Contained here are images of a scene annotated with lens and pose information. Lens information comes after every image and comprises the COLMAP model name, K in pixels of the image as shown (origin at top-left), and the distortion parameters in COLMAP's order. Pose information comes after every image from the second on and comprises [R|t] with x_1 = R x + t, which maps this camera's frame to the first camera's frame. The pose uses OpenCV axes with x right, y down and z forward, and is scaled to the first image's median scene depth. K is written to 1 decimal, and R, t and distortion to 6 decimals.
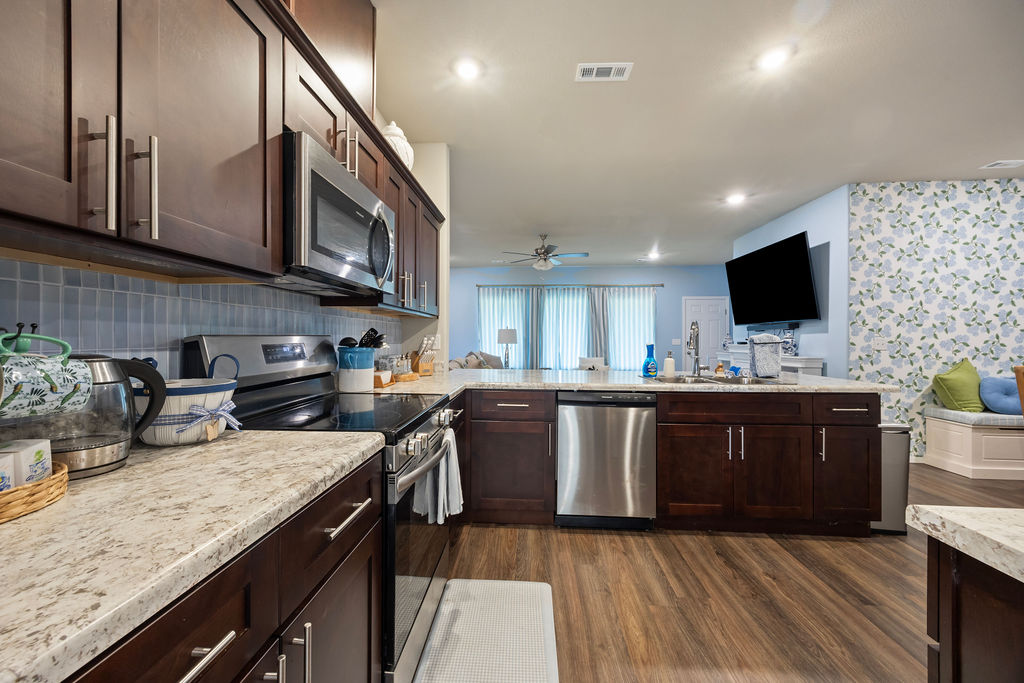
lens RADIAL K [[390.7, 0, 507.7], [0, 390.7, 339.8], [0, 0, 1]] dist [-0.000889, 0.000032]
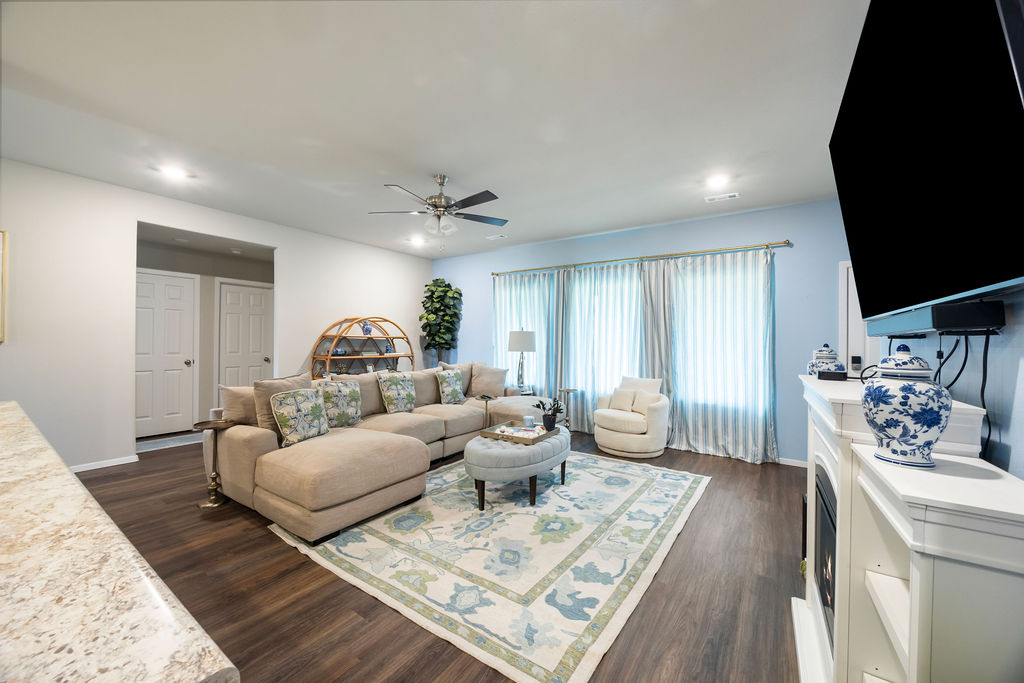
lens RADIAL K [[387.2, 0, 507.2], [0, 387.2, 334.8], [0, 0, 1]] dist [-0.003499, 0.000051]
pose [[0.851211, 0.001239, -0.524822, 0.604171], [-0.009590, 0.999867, -0.013194, -0.018953], [0.524736, 0.016264, 0.851110, 0.665370]]
